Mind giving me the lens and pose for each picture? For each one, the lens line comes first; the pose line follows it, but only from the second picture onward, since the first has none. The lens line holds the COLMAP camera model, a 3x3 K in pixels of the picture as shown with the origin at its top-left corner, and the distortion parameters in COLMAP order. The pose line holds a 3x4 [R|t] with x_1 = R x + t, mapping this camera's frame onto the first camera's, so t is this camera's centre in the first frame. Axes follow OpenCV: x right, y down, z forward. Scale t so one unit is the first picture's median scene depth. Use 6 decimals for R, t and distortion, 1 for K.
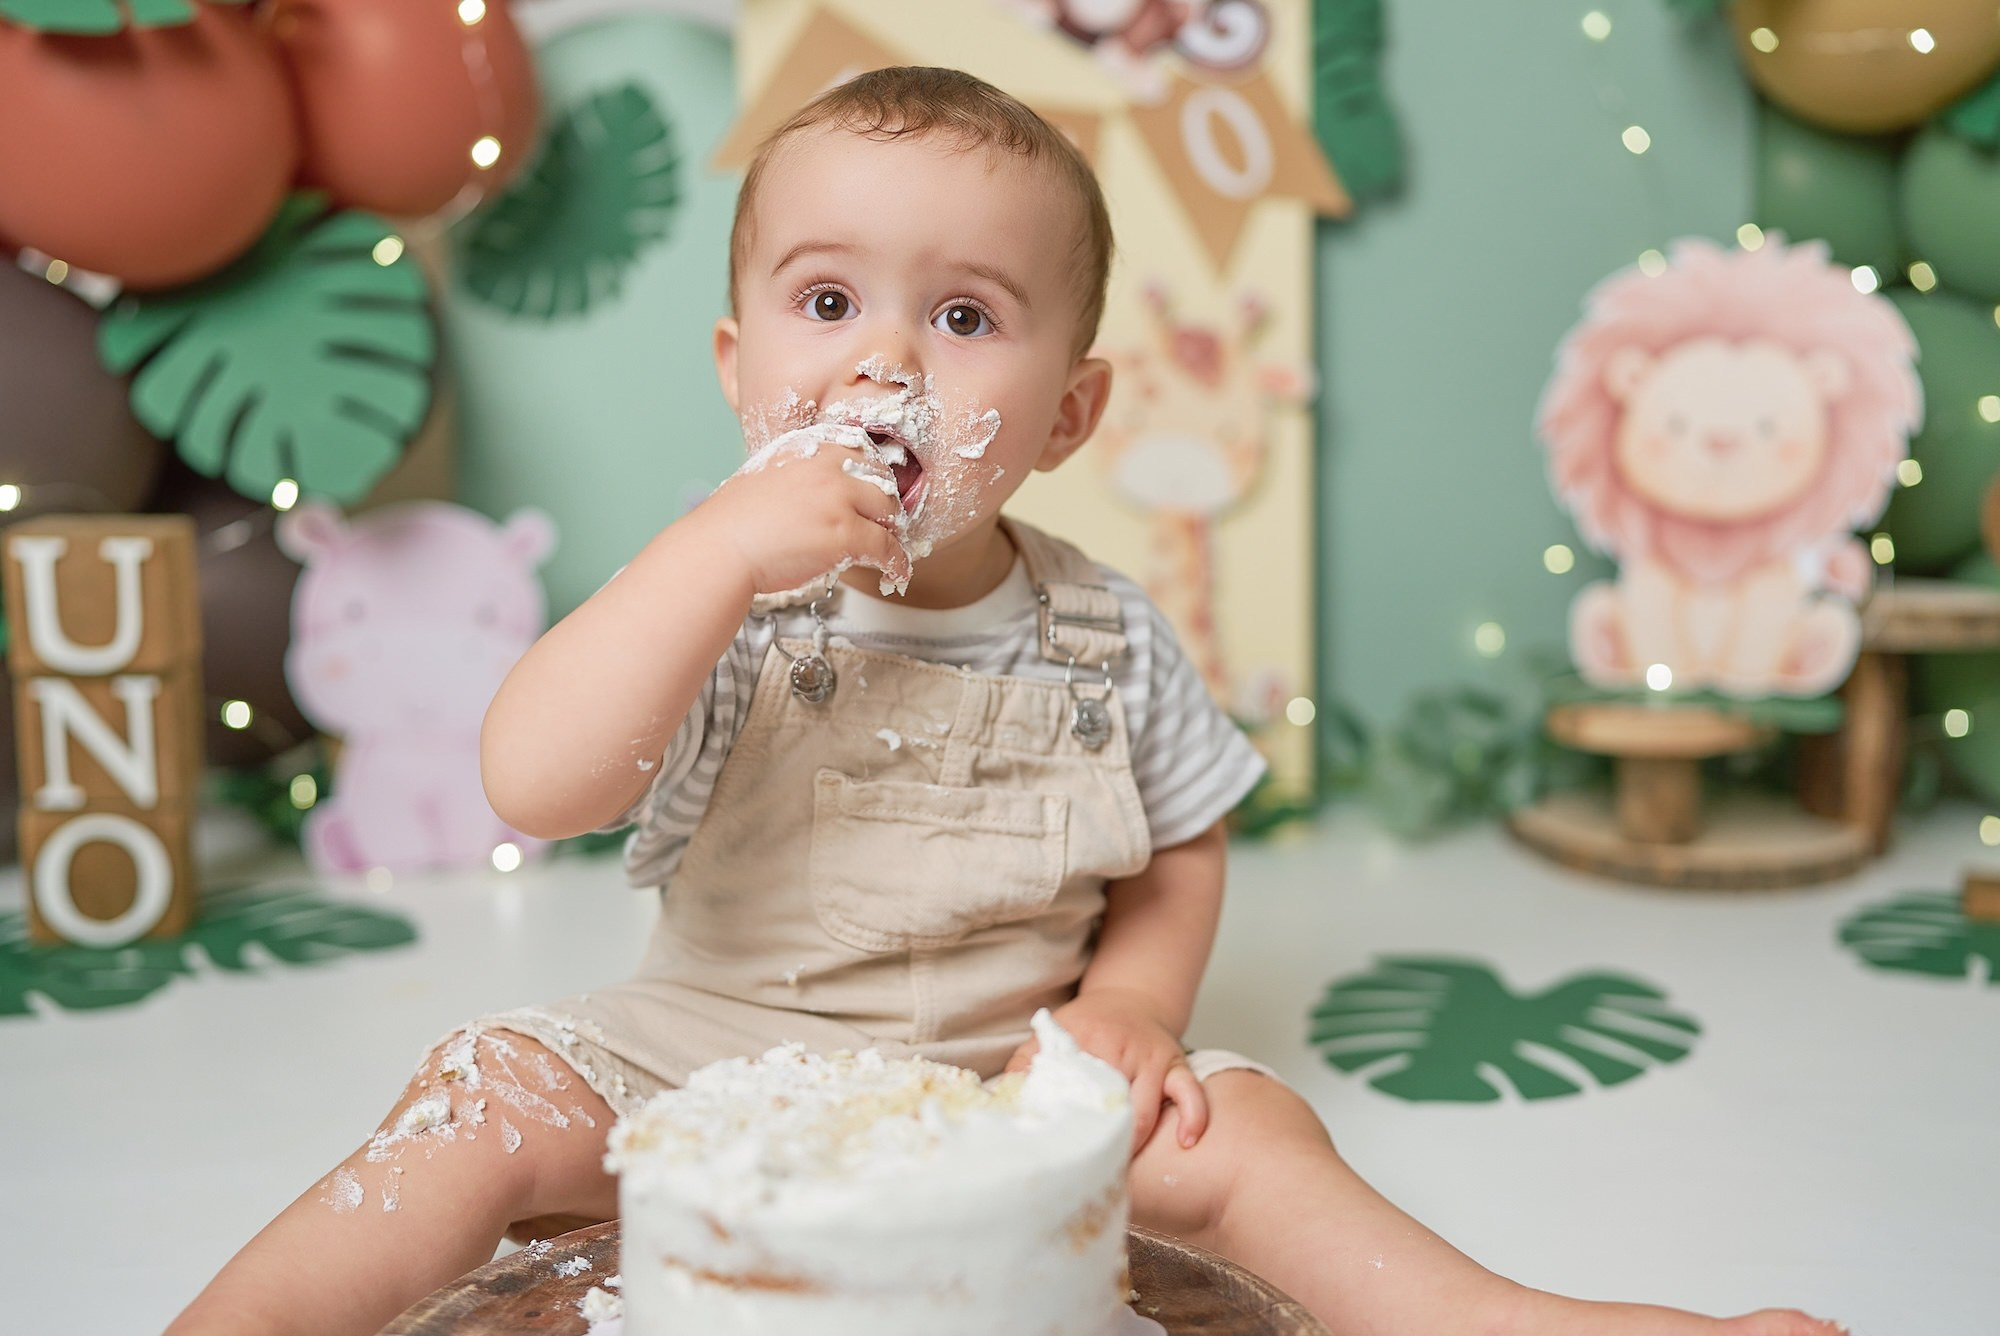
lens RADIAL K [[2162.7, 0, 1004.1], [0, 2162.7, 695.8], [0, 0, 1]] dist [0.106020, 0.000000]
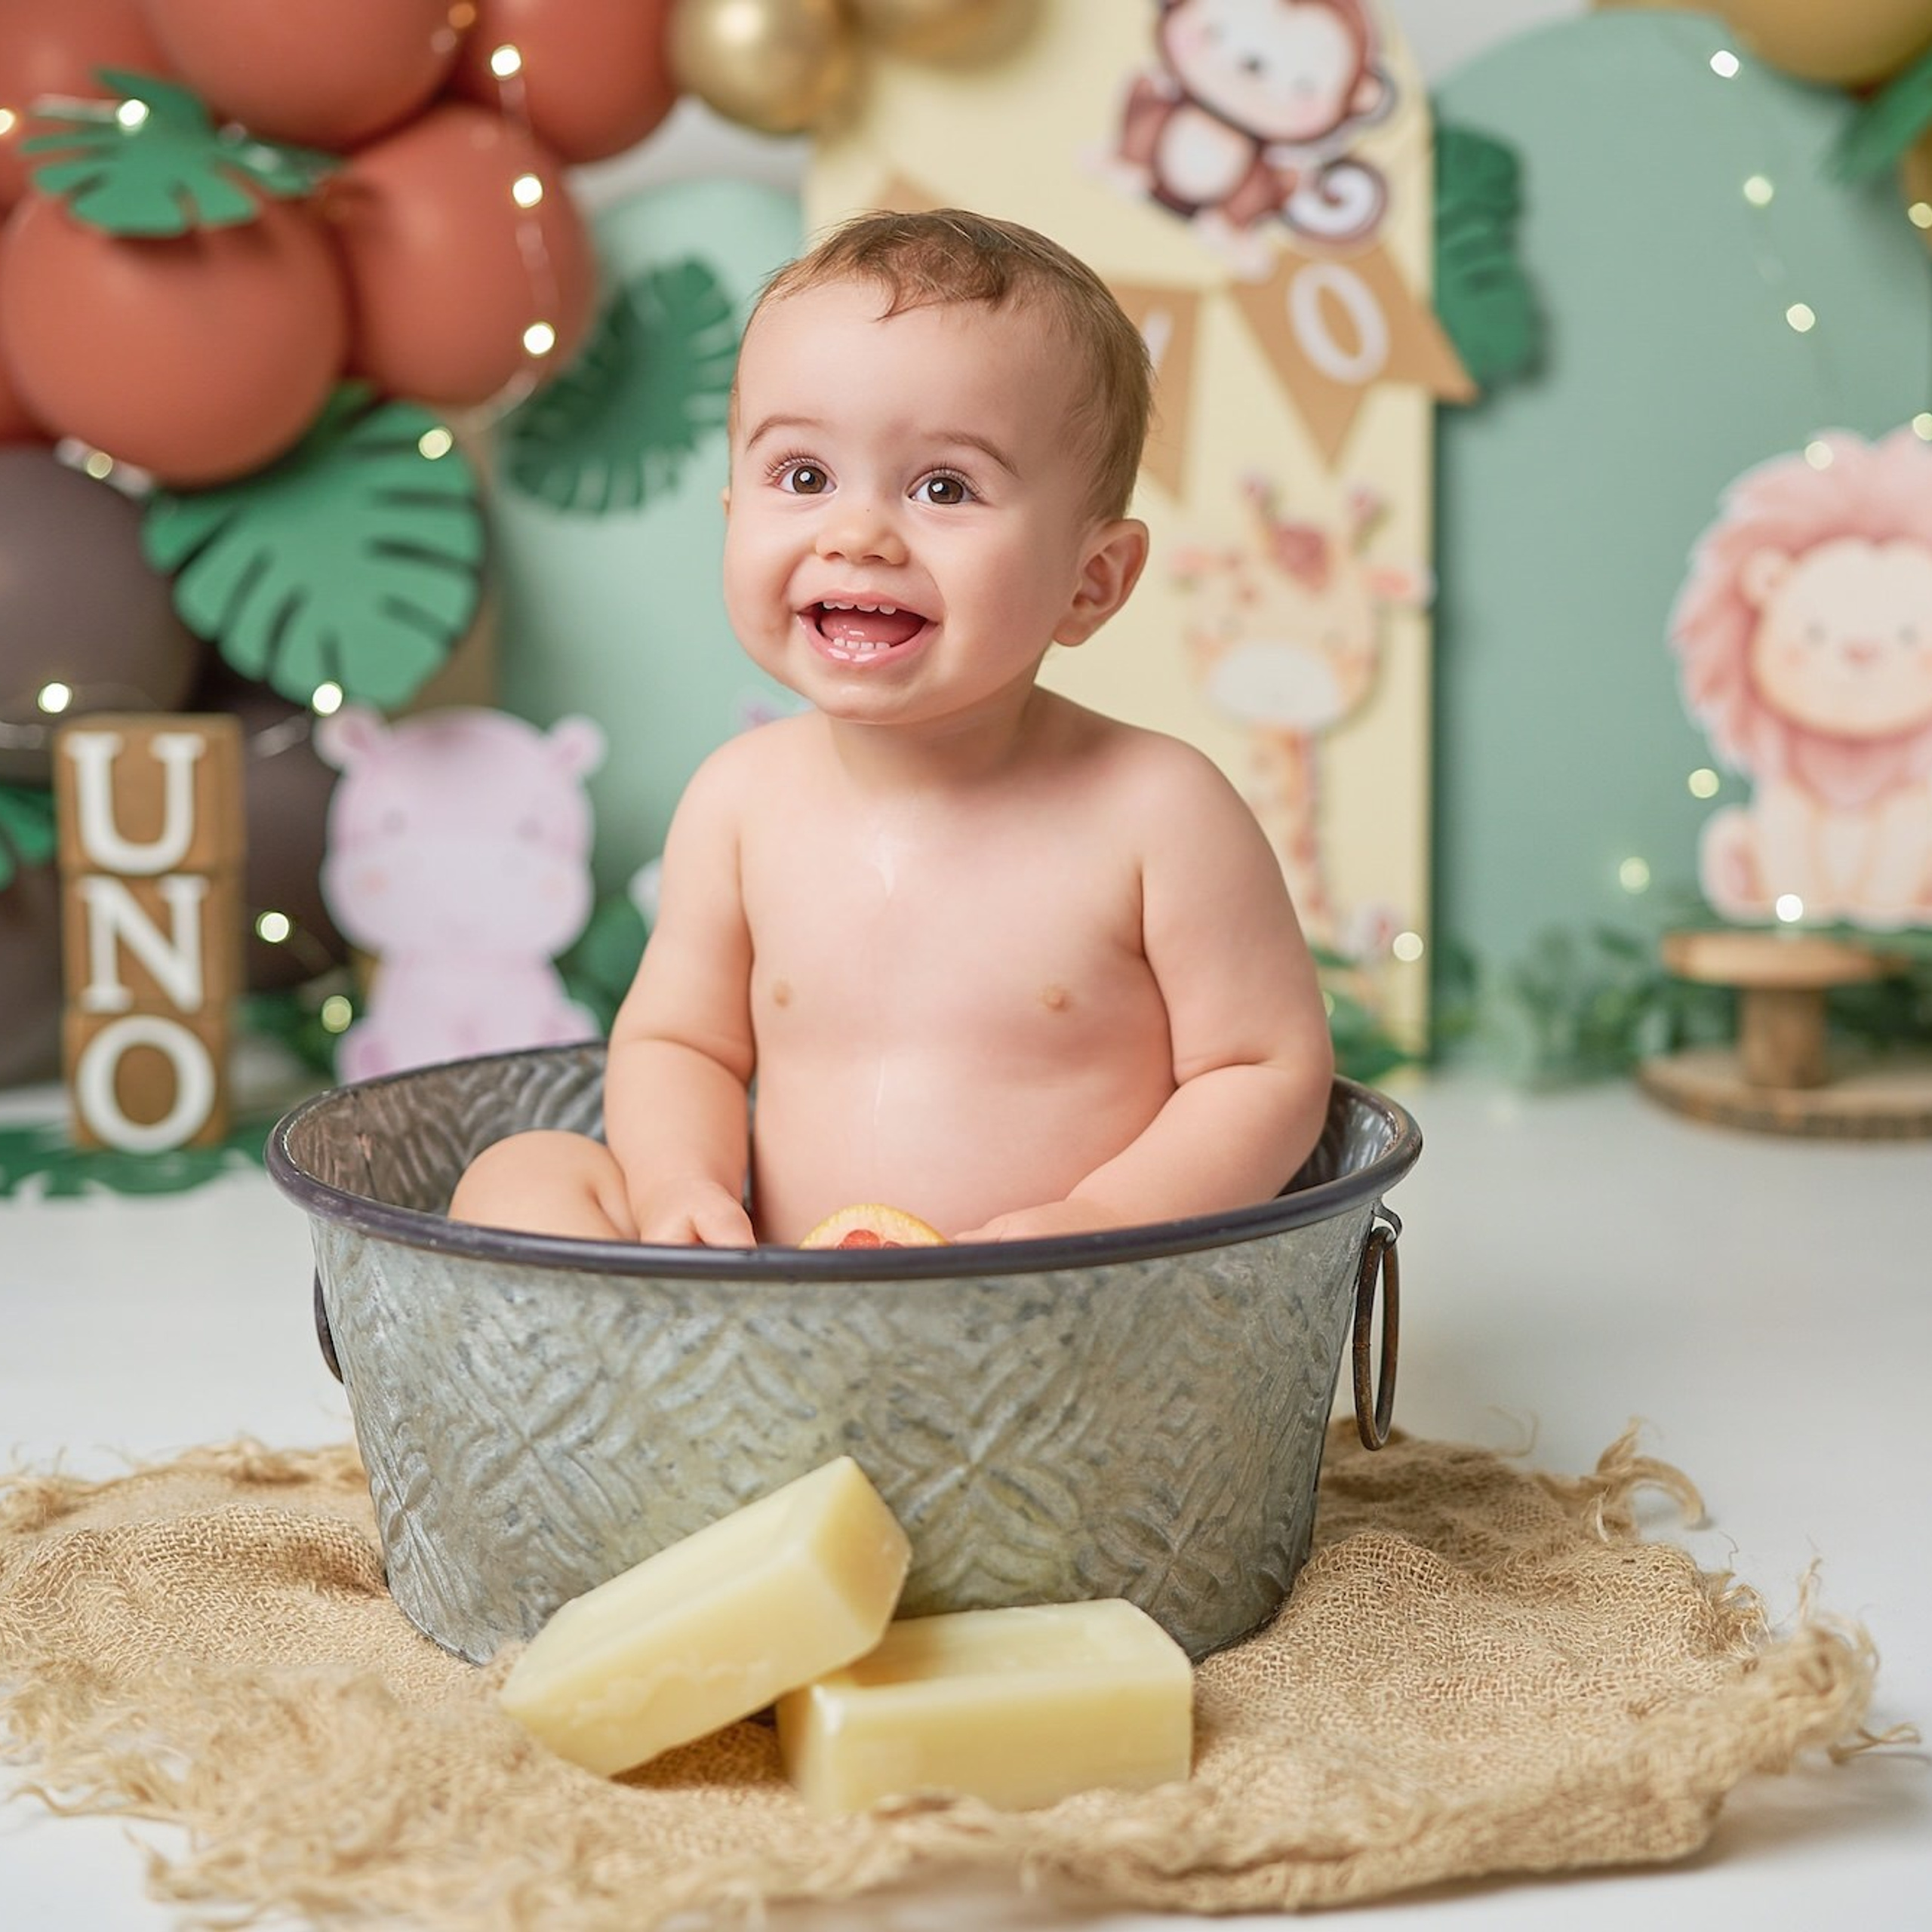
lens RADIAL K [[3091.7, 0, 1006.1], [0, 3091.7, 988.3], [0, 0, 1]] dist [0.153122, 0.000000]
pose [[0.997185, 0.014391, -0.073586, 0.067913], [-0.015571, 0.999759, -0.015482, 0.049971], [0.073345, 0.016584, 0.997169, -0.325638]]
